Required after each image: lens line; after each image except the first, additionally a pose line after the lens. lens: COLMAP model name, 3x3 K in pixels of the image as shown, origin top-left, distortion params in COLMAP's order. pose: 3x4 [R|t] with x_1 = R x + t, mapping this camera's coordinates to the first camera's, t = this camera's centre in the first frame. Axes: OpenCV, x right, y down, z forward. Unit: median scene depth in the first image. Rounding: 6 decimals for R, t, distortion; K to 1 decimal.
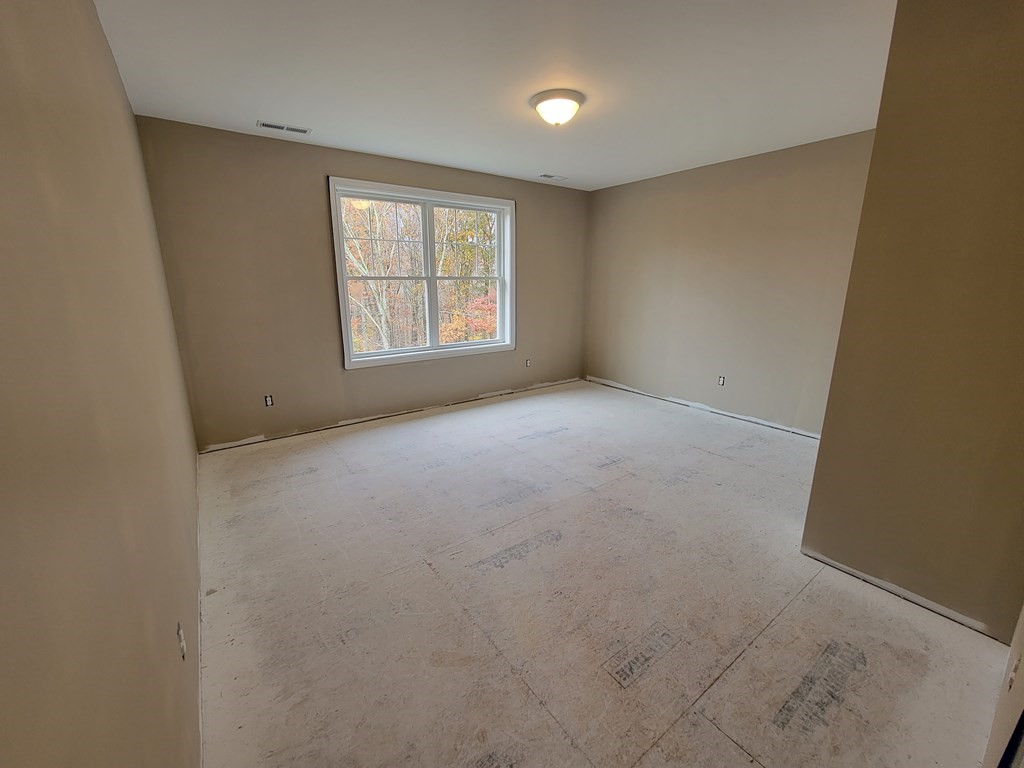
lens RADIAL K [[421.1, 0, 508.8], [0, 421.1, 379.9], [0, 0, 1]] dist [-0.003290, -0.000385]
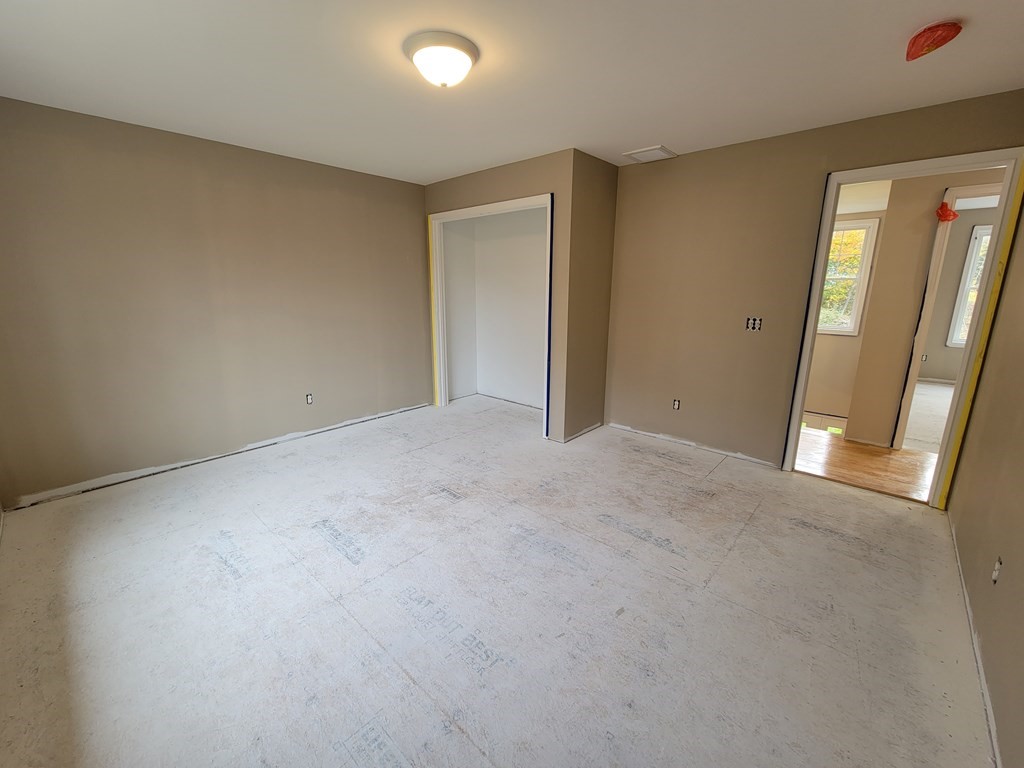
lens RADIAL K [[421.1, 0, 508.8], [0, 421.1, 379.9], [0, 0, 1]] dist [-0.003290, -0.000385]
pose [[-0.205871, -0.212903, 0.955139, -0.880583], [0.222687, 0.940246, 0.257581, -0.343701], [-0.952905, 0.265726, -0.146158, 1.377058]]
